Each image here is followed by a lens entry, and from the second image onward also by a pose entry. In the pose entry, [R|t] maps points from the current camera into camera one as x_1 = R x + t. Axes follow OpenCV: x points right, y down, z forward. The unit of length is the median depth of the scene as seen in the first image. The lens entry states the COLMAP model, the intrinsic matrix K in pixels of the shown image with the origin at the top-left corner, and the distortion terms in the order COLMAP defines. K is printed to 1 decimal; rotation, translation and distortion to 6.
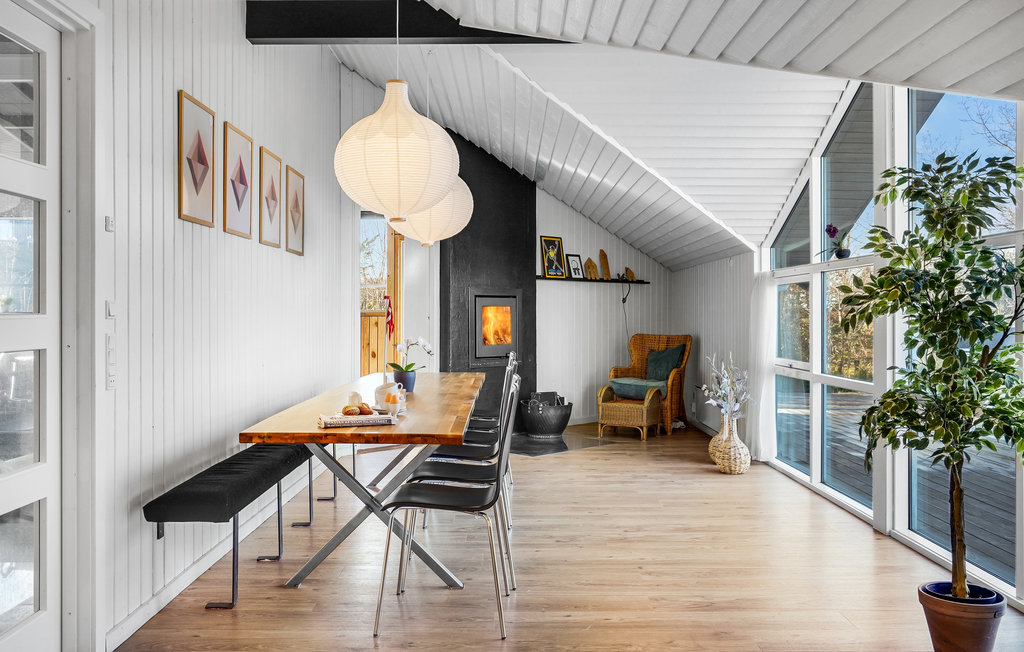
lens RADIAL K [[890.6, 0, 510.3], [0, 890.6, 320.5], [0, 0, 1]] dist [0.005678, 0.000070]
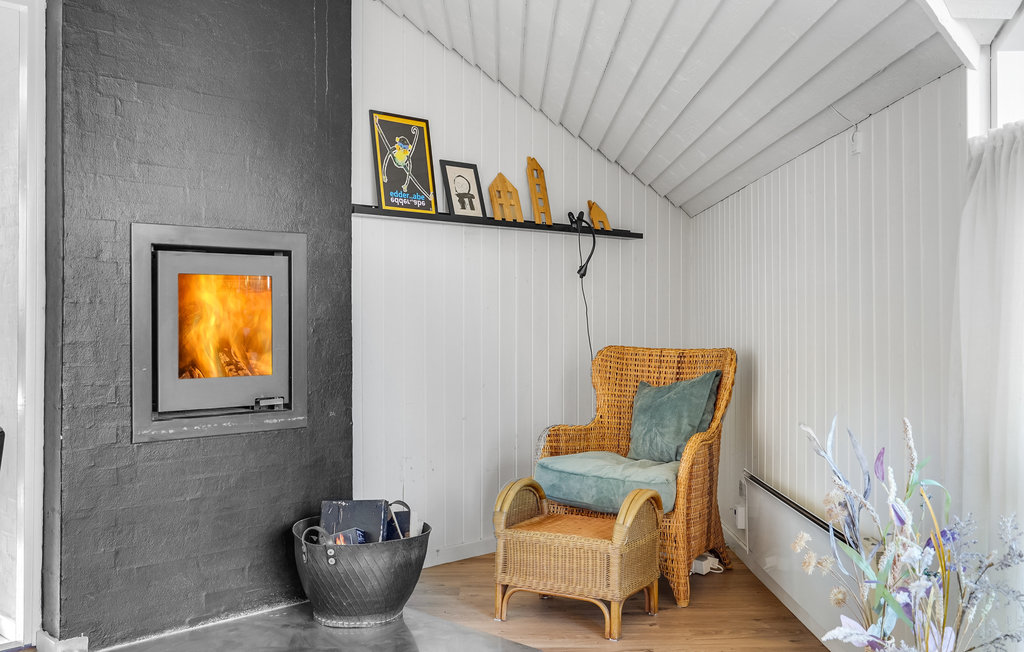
lens RADIAL K [[1052.9, 0, 514.1], [0, 1052.9, 327.8], [0, 0, 1]] dist [0.068730, 0.000000]
pose [[0.999955, -0.003310, 0.008880, 0.095185], [0.003303, 0.999994, 0.000756, 0.005420], [-0.008882, -0.000727, 0.999960, 0.507624]]
